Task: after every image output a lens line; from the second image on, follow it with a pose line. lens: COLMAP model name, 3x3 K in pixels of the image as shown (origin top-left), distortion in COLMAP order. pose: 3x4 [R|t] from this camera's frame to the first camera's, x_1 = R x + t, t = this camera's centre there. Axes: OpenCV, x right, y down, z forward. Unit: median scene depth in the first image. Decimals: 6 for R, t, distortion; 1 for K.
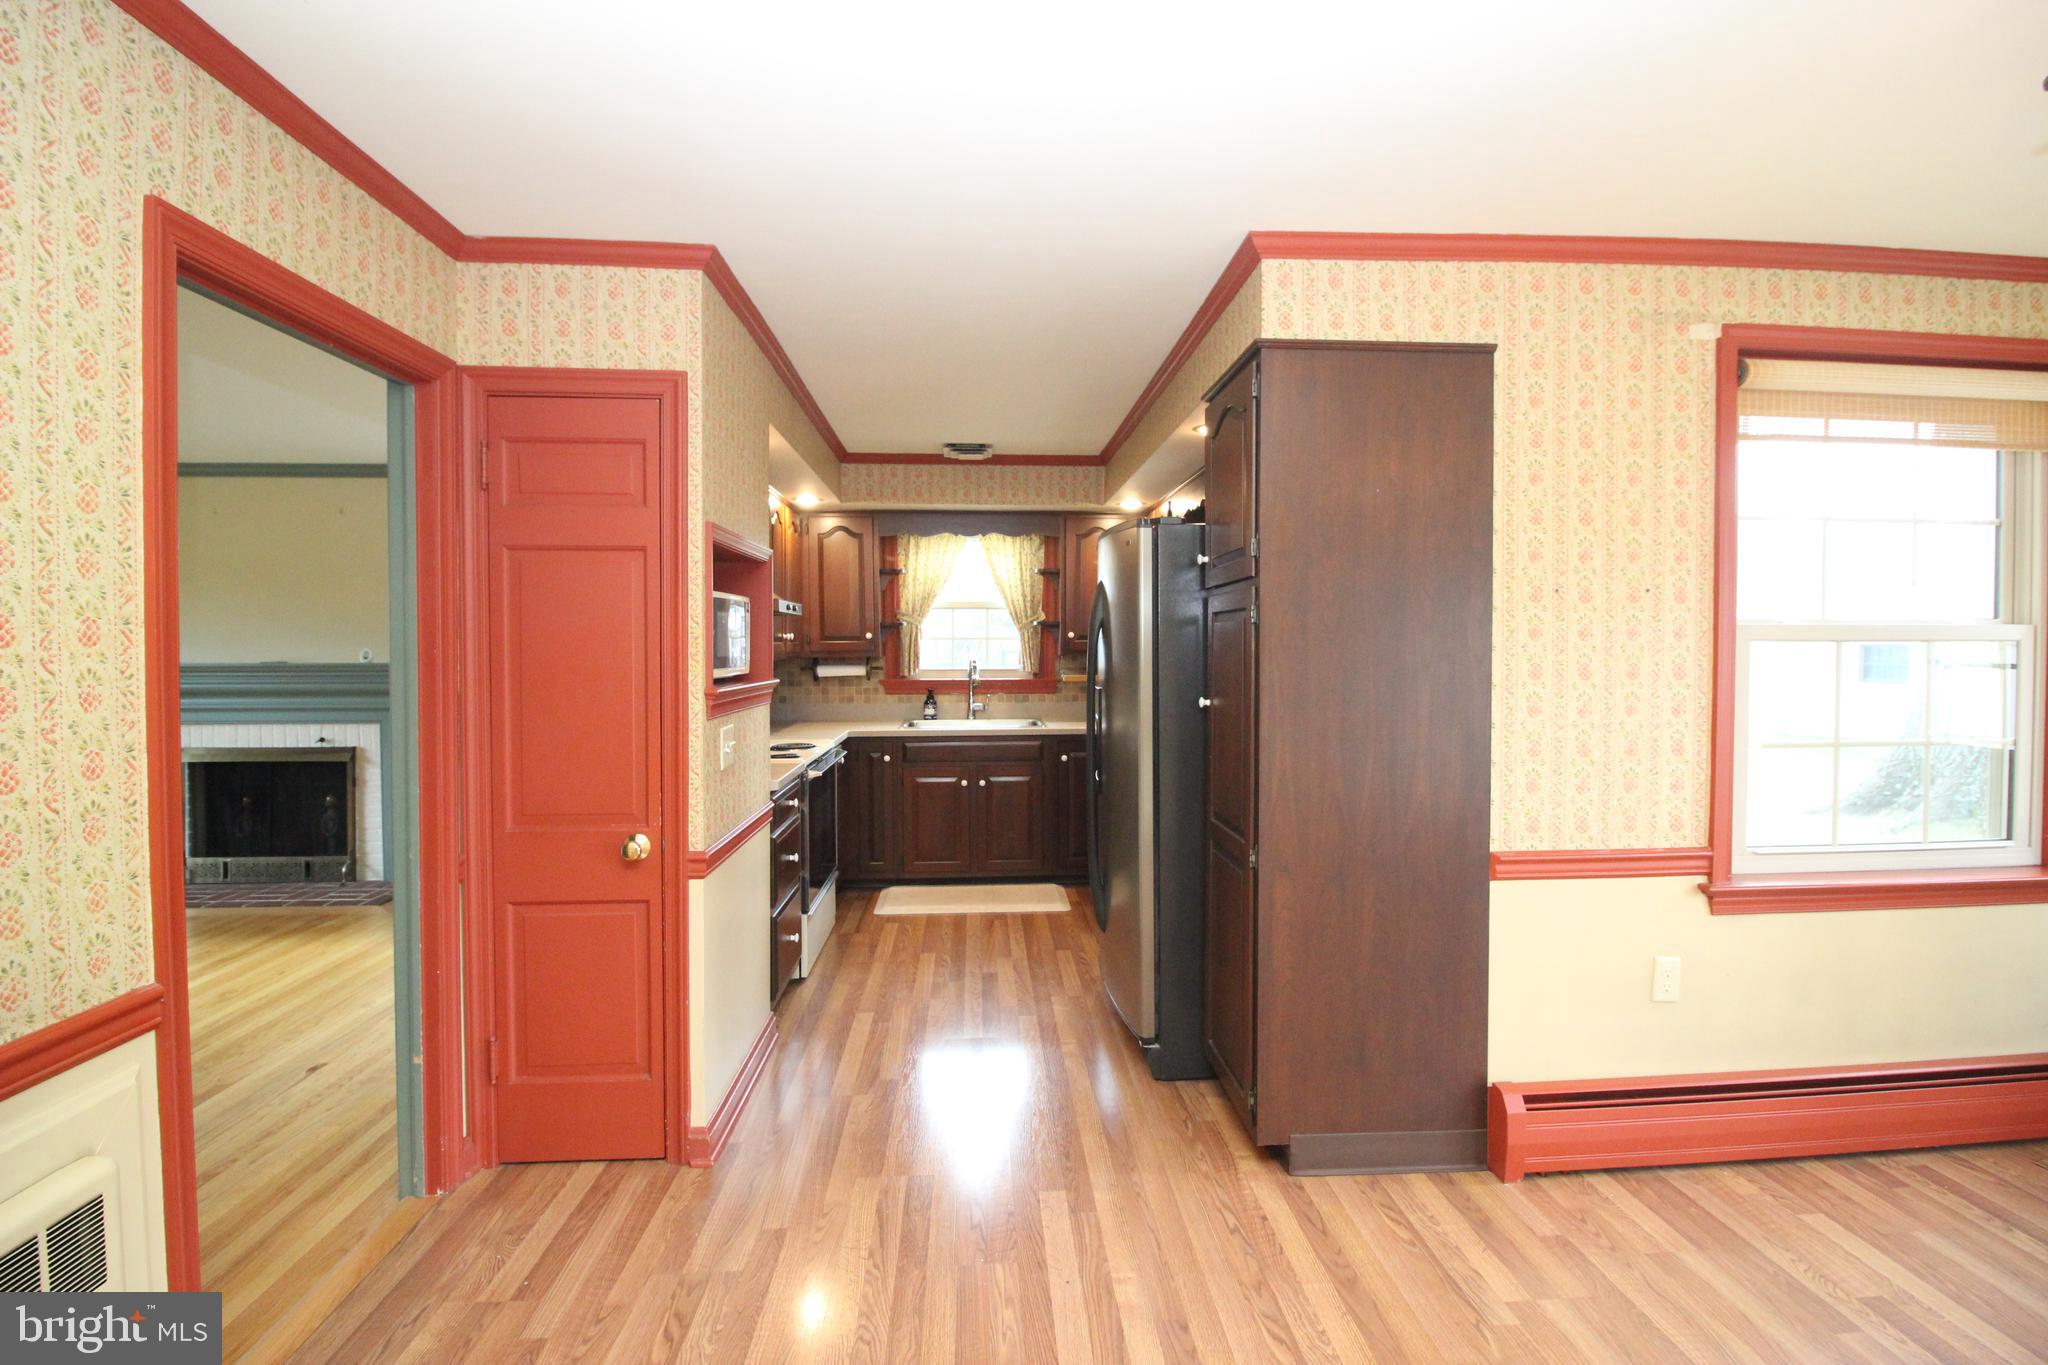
lens RADIAL K [[950.2, 0, 1034.0], [0, 950.2, 669.3], [0, 0, 1]] dist [-0.008577, -0.006985]
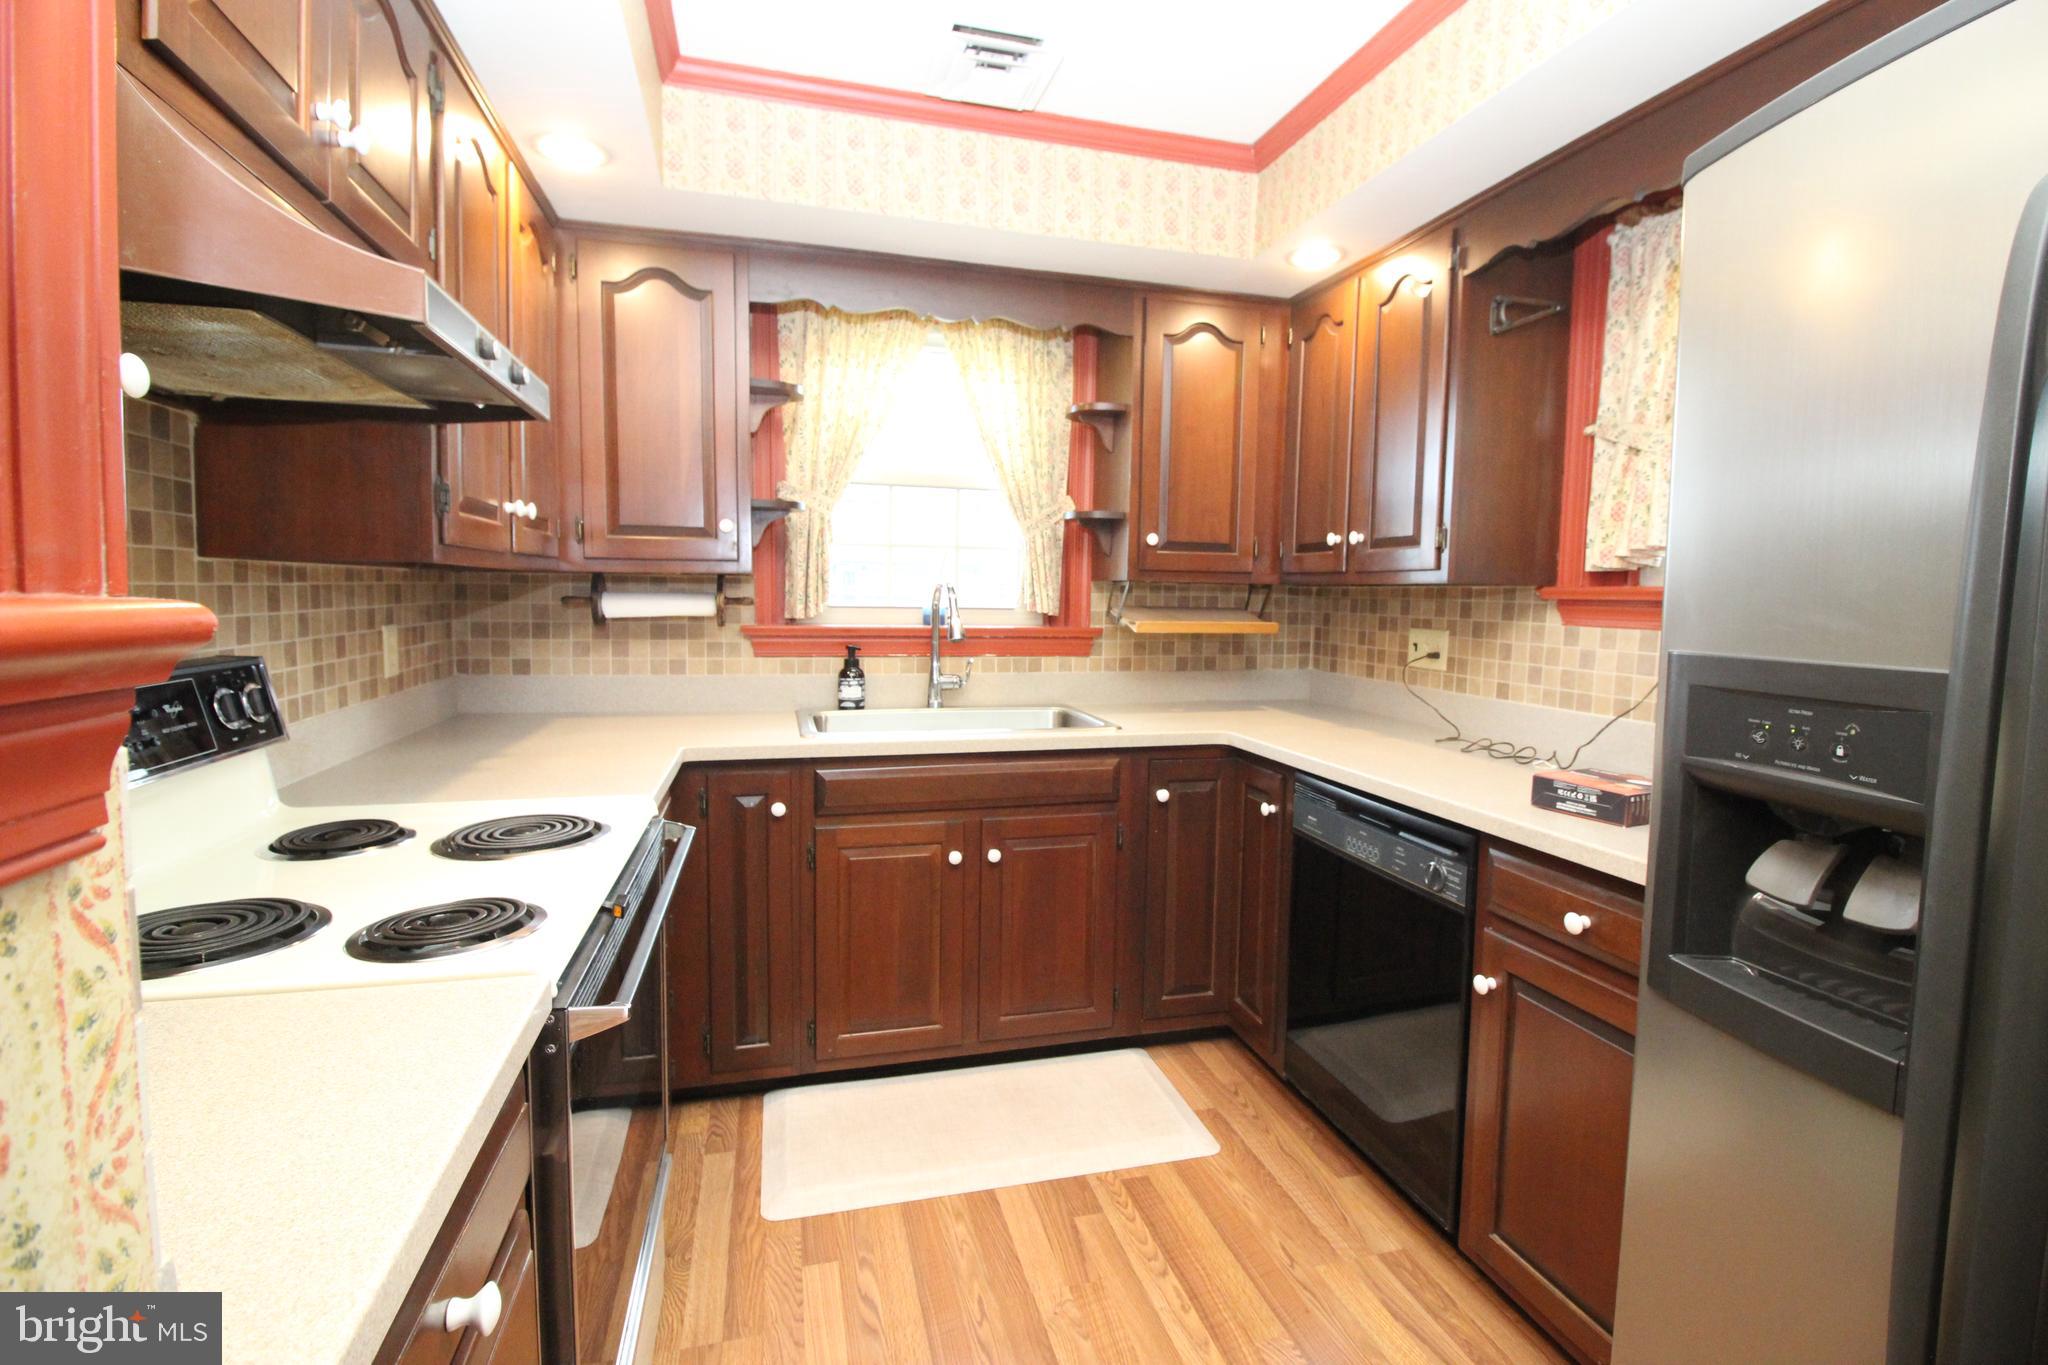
lens RADIAL K [[950.2, 0, 1038.5], [0, 950.2, 661.5], [0, 0, 1]] dist [-0.008577, -0.006985]
pose [[0.977740, 0.001178, 0.209818, -0.118529], [-0.012409, 0.998559, 0.052218, 0.002260], [-0.209454, -0.053659, 0.976345, 0.508389]]
